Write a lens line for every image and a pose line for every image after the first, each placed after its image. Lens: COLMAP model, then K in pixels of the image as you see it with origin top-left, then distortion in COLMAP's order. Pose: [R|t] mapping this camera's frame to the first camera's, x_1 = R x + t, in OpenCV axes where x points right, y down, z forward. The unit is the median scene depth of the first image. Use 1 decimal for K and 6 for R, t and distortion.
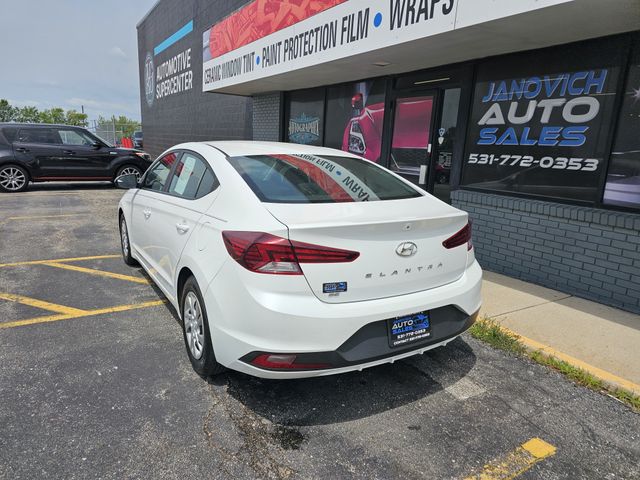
lens RADIAL K [[431.6, 0, 309.5], [0, 431.6, 238.4], [0, 0, 1]] dist [0.049626, -0.045071]
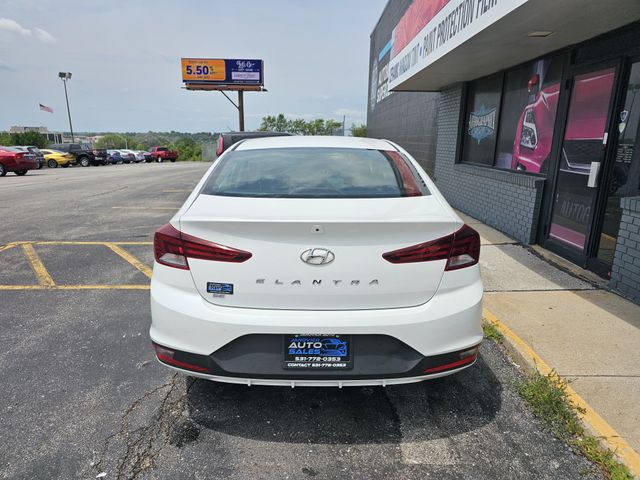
lens RADIAL K [[431.6, 0, 310.0], [0, 431.6, 243.4], [0, 0, 1]] dist [0.049626, -0.045071]
pose [[0.854724, 0.089756, -0.511264, 0.305091], [-0.087035, 0.995774, 0.029312, -0.011013], [0.511734, 0.019445, 0.858924, 0.136034]]
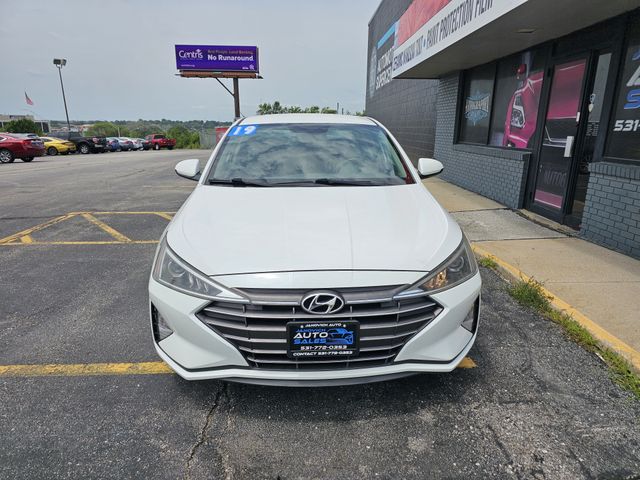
lens RADIAL K [[431.6, 0, 320.8], [0, 431.6, 242.9], [0, 0, 1]] dist [0.049626, -0.045071]
pose [[0.873980, 0.090688, -0.477425, 0.333933], [-0.075496, 0.995843, 0.050960, 0.061880], [0.480062, -0.008494, 0.877194, -0.084482]]
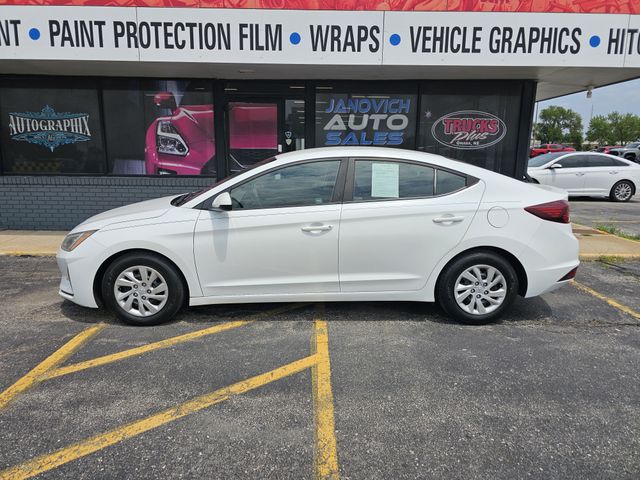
lens RADIAL K [[431.6, 0, 315.4], [0, 431.6, 234.8], [0, 0, 1]] dist [0.049626, -0.045071]
pose [[0.494510, -0.200376, 0.845760, -0.900203], [0.199523, 0.973249, 0.113921, -0.117137], [-0.845961, 0.112413, 0.521261, 0.416248]]
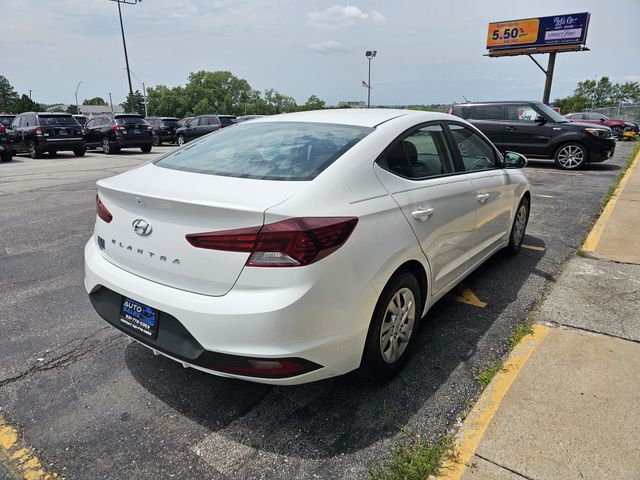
lens RADIAL K [[431.6, 0, 315.5], [0, 431.6, 241.3], [0, 0, 1]] dist [0.049626, -0.045071]
pose [[0.374542, 0.230156, -0.898191, 0.555783], [-0.182561, 0.968045, 0.171929, -0.078544], [0.909060, 0.099580, 0.404591, 0.465419]]
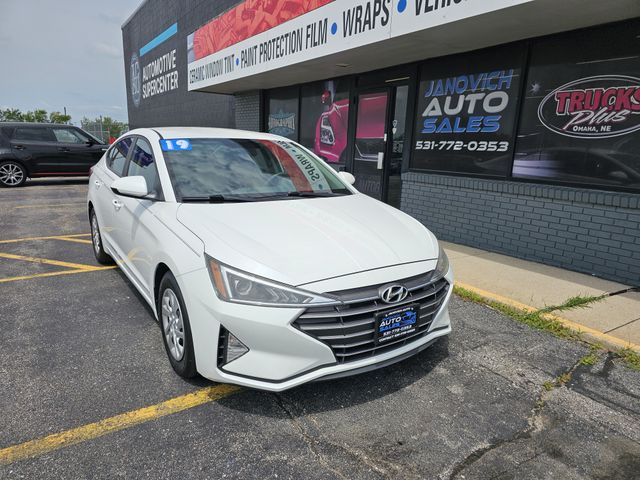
lens RADIAL K [[431.6, 0, 313.3], [0, 431.6, 247.4], [0, 0, 1]] dist [0.049626, -0.045071]
pose [[0.999338, -0.020580, 0.029987, 0.052017], [0.019959, 0.999583, 0.020864, 0.074361], [-0.030404, -0.020251, 0.999333, -0.208088]]
